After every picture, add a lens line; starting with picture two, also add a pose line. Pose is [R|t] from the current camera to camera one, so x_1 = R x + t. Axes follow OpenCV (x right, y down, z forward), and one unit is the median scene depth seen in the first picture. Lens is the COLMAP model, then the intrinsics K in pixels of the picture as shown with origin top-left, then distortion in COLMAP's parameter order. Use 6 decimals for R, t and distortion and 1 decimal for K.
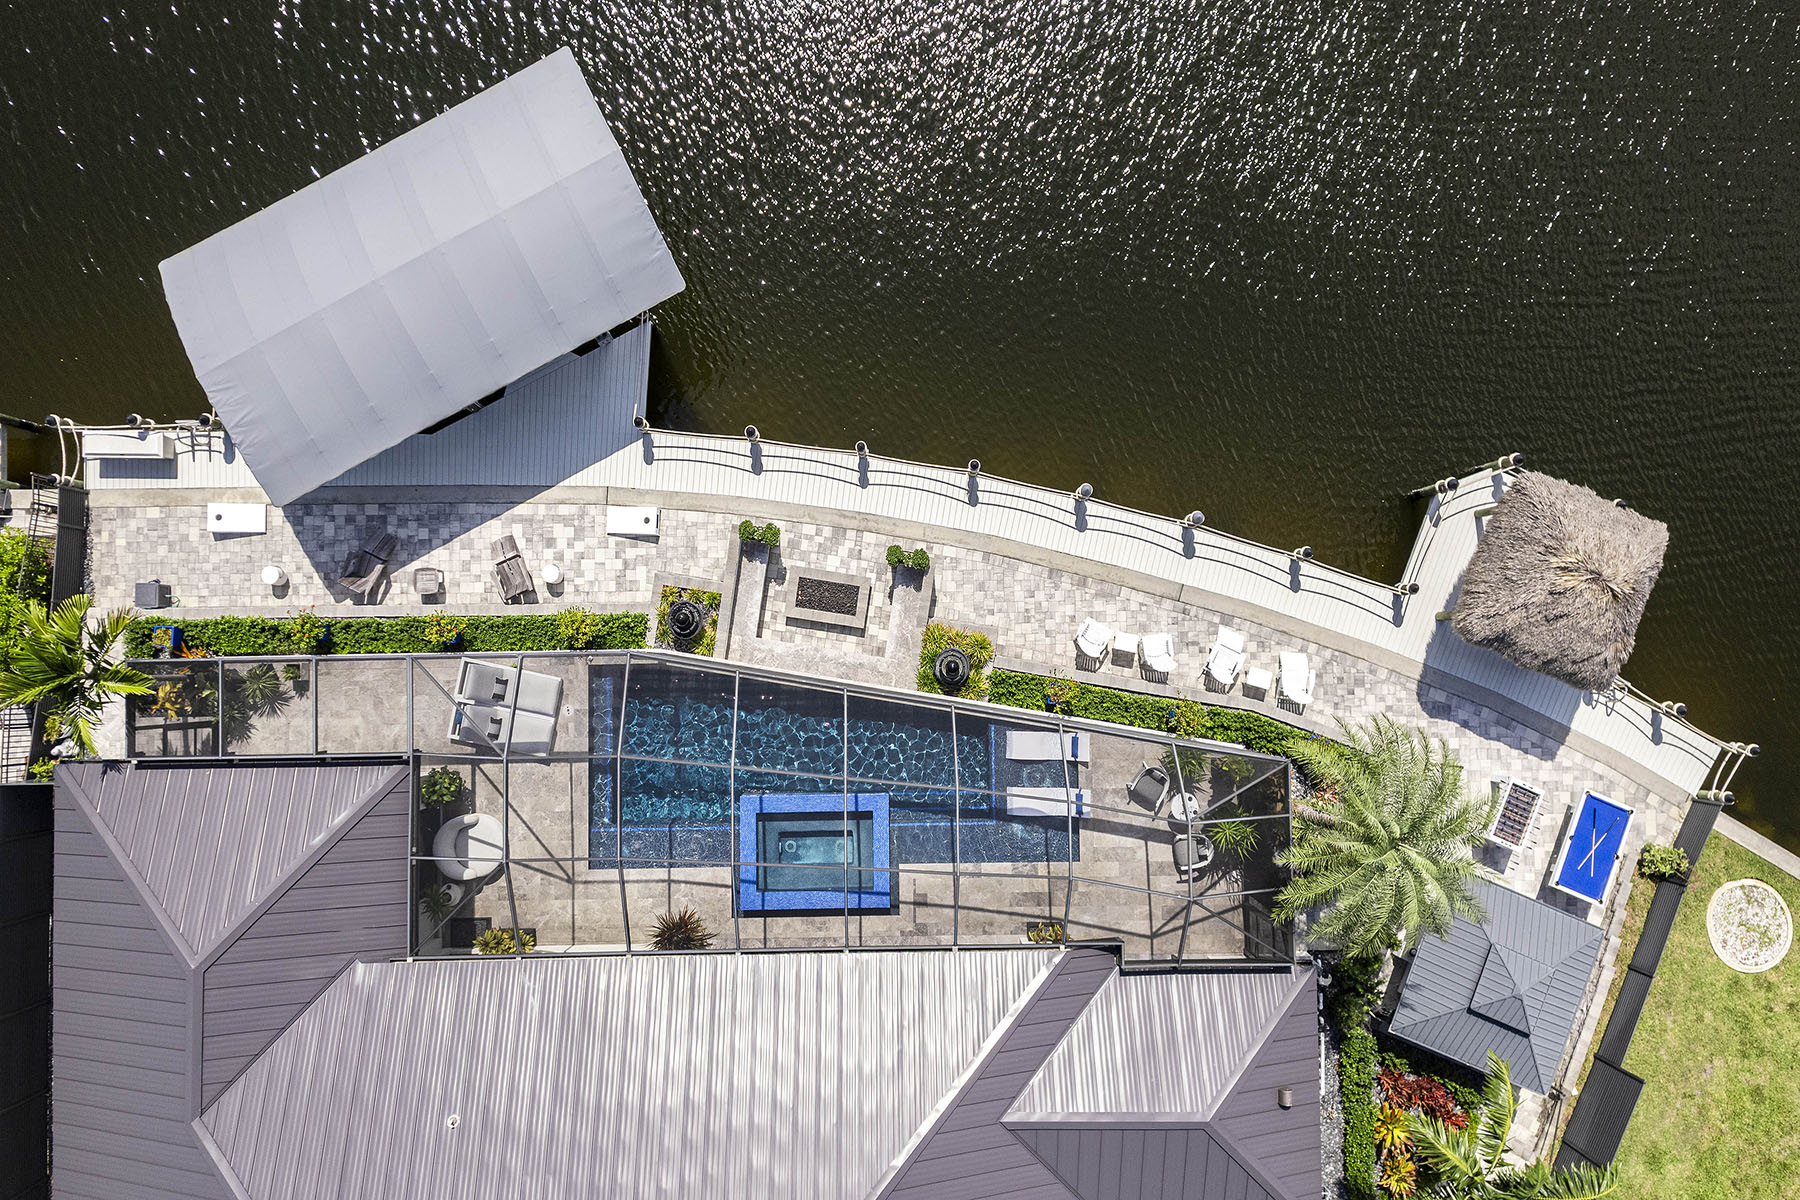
lens RADIAL K [[1114.7, 0, 901.0], [0, 1114.7, 665.8], [0, 0, 1]] dist [0.004235, -0.001844]
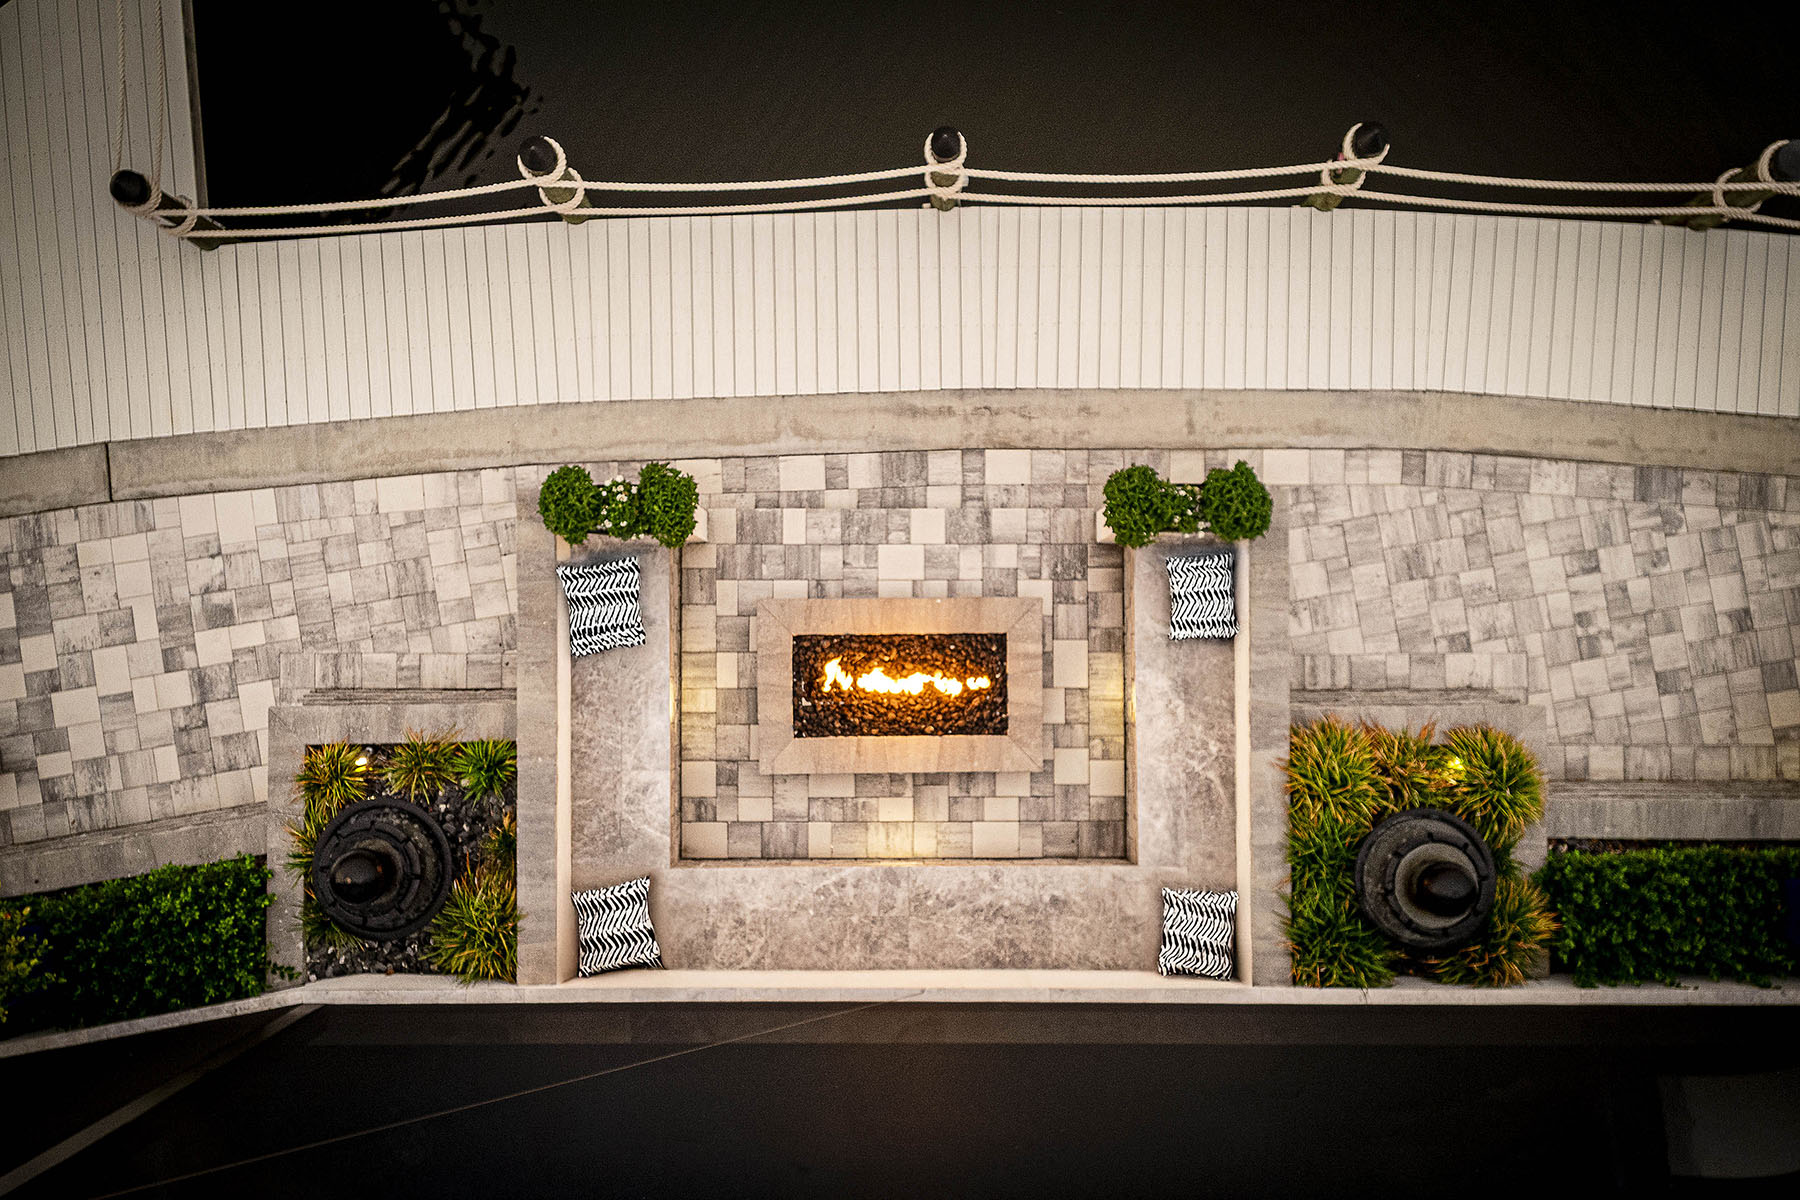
lens RADIAL K [[1114.7, 0, 901.0], [0, 1114.7, 665.8], [0, 0, 1]] dist [0.004235, -0.001844]
pose [[0.978883, -0.157998, 0.129707, -0.105416], [0.167534, 0.983643, -0.066168, -0.046899], [-0.117131, 0.086501, 0.989342, 0.712912]]
